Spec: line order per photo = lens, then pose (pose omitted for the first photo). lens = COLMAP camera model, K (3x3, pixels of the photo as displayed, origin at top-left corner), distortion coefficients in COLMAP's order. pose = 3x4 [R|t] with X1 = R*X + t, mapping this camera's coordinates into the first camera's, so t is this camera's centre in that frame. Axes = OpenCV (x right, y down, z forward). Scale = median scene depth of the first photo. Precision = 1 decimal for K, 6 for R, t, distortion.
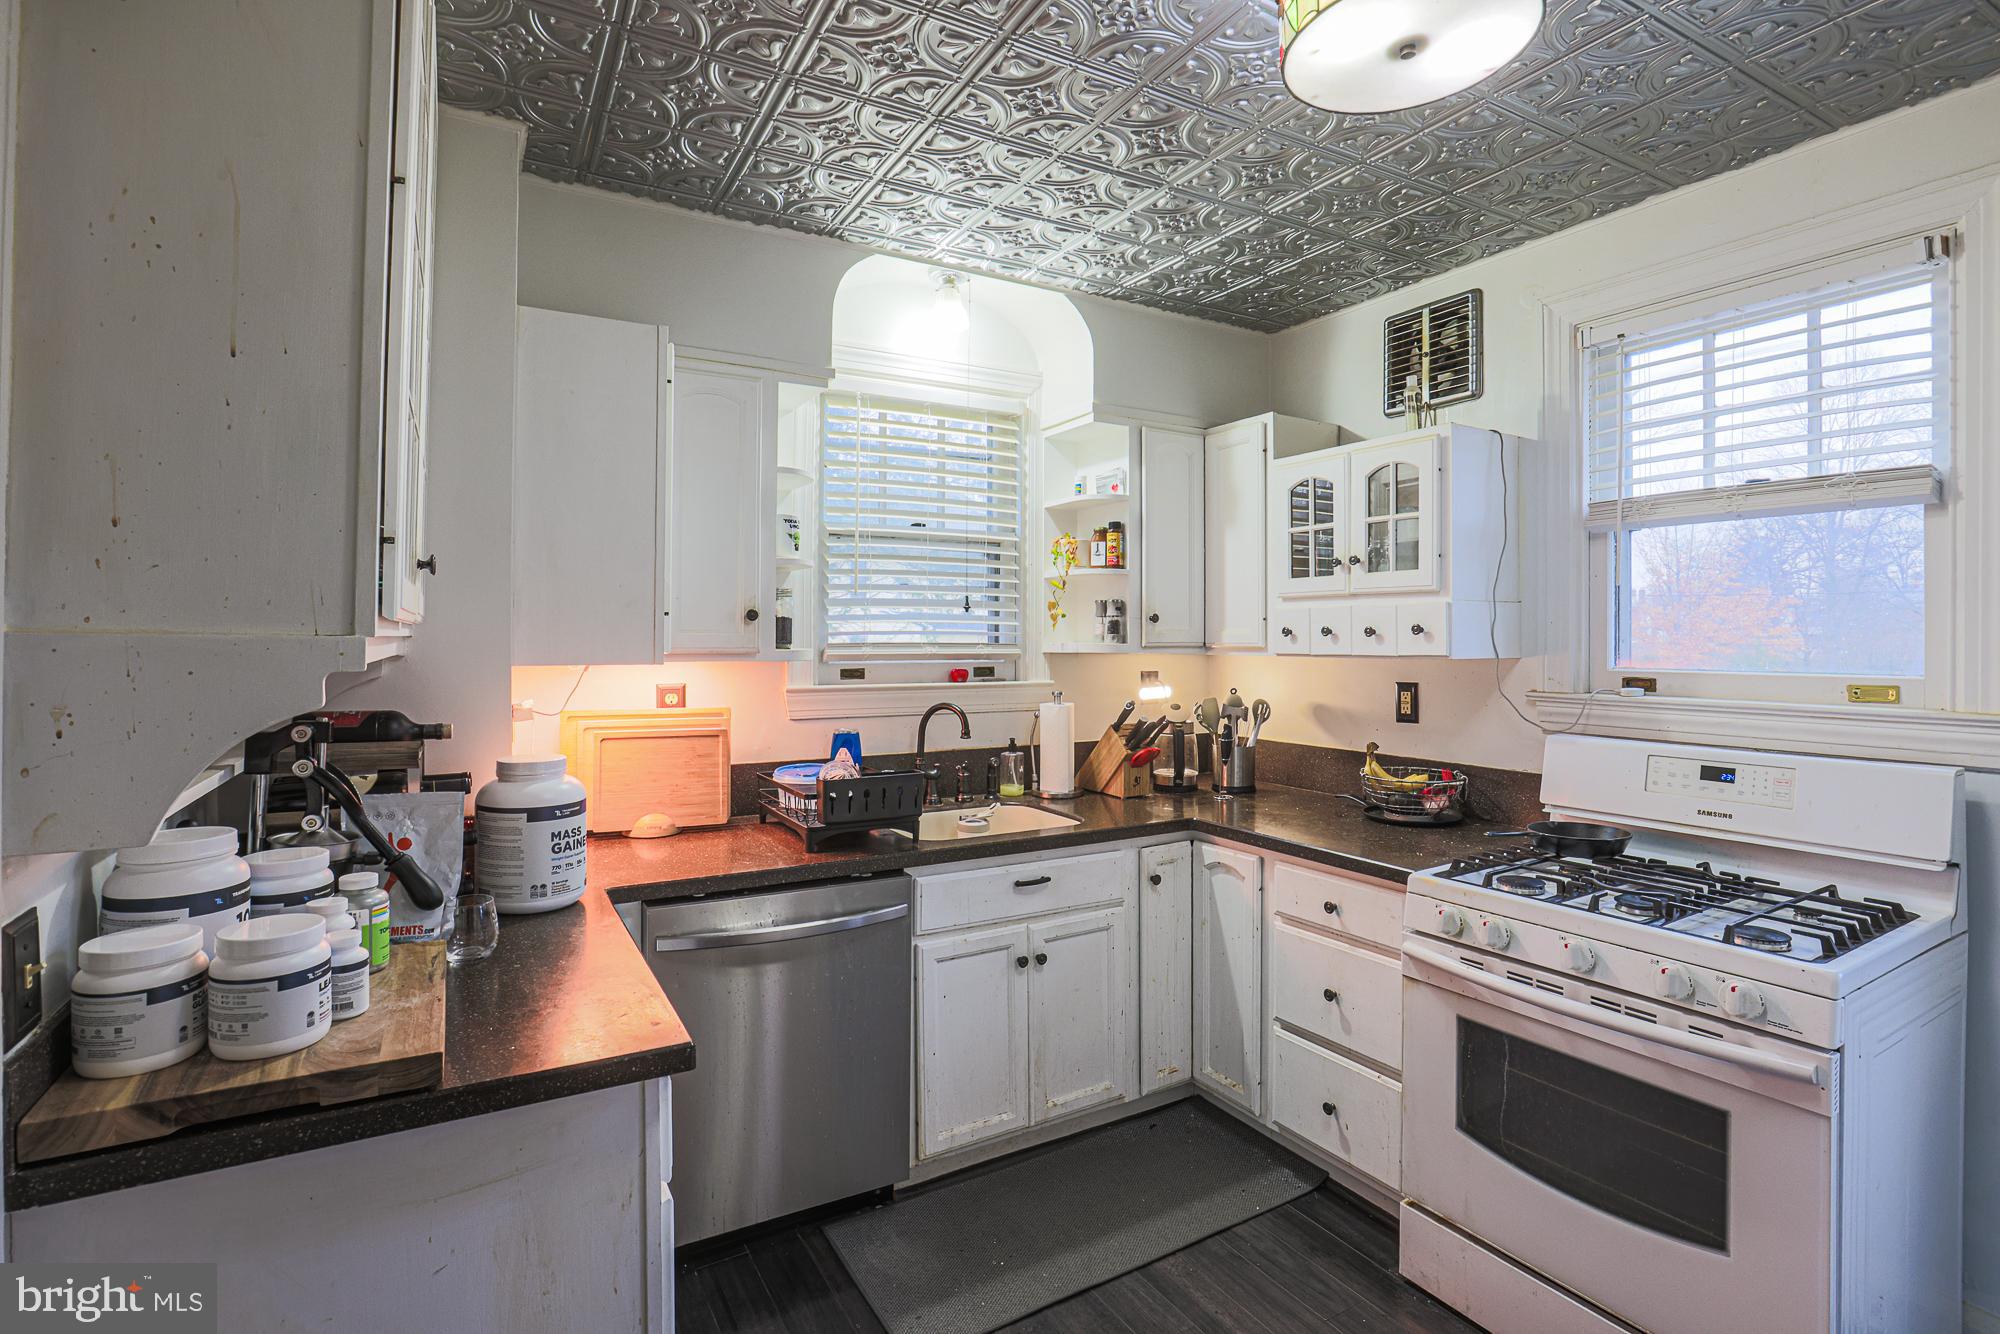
lens RADIAL K [[969.7, 0, 1008.6], [0, 969.7, 652.4], [0, 0, 1]] dist [-0.005380, -0.000204]
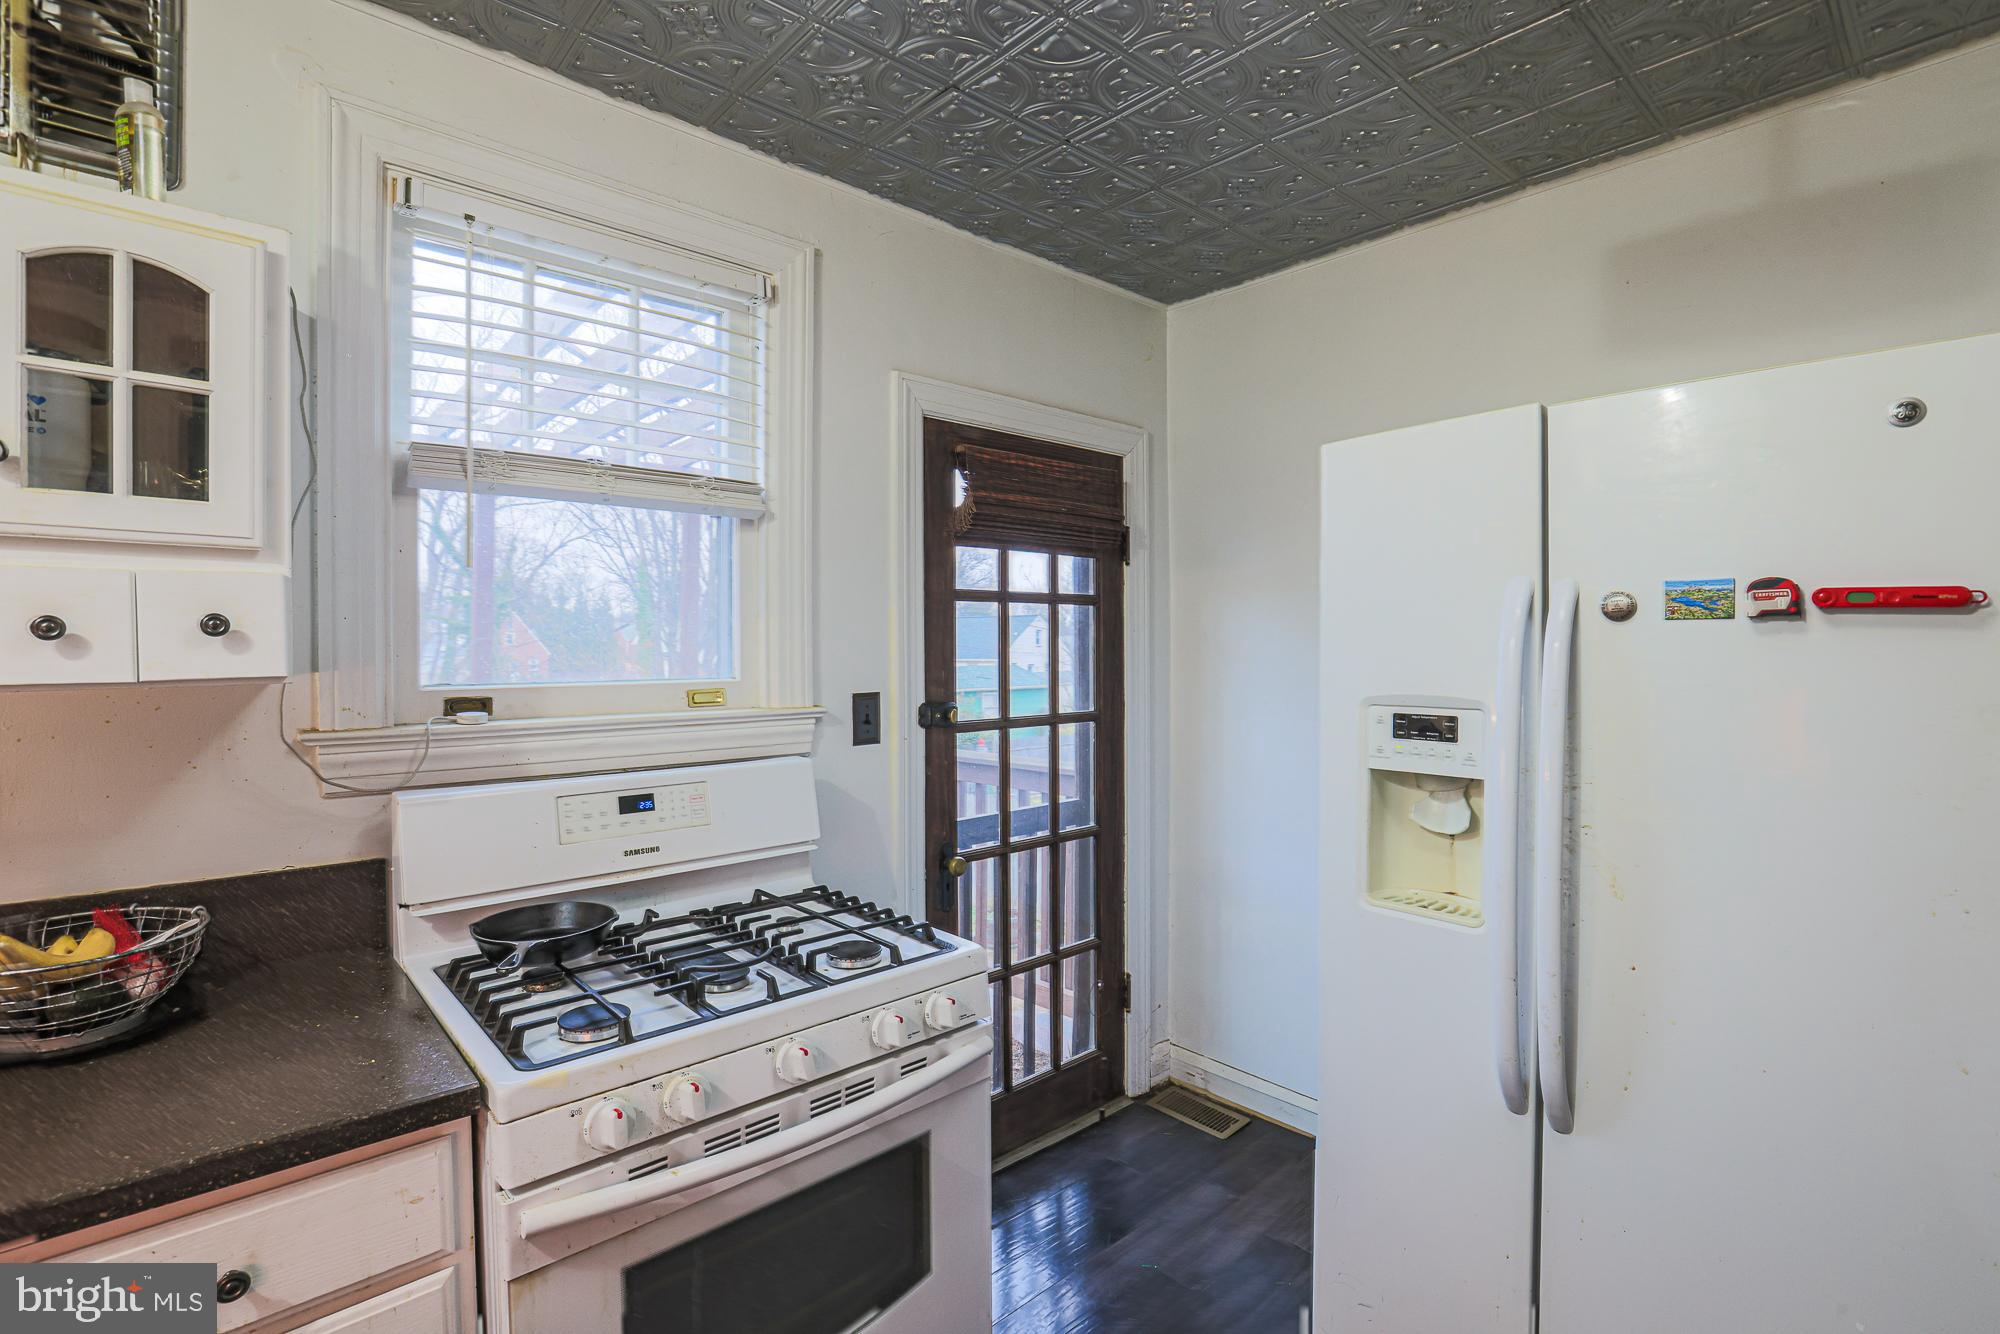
lens RADIAL K [[969.7, 0, 1010.0], [0, 969.7, 648.6], [0, 0, 1]] dist [-0.005380, -0.000204]
pose [[-0.218784, -0.015958, 0.975643, -0.168636], [0.005086, 0.999834, 0.017494, -0.023884], [-0.975760, 0.008789, -0.218666, 0.859345]]
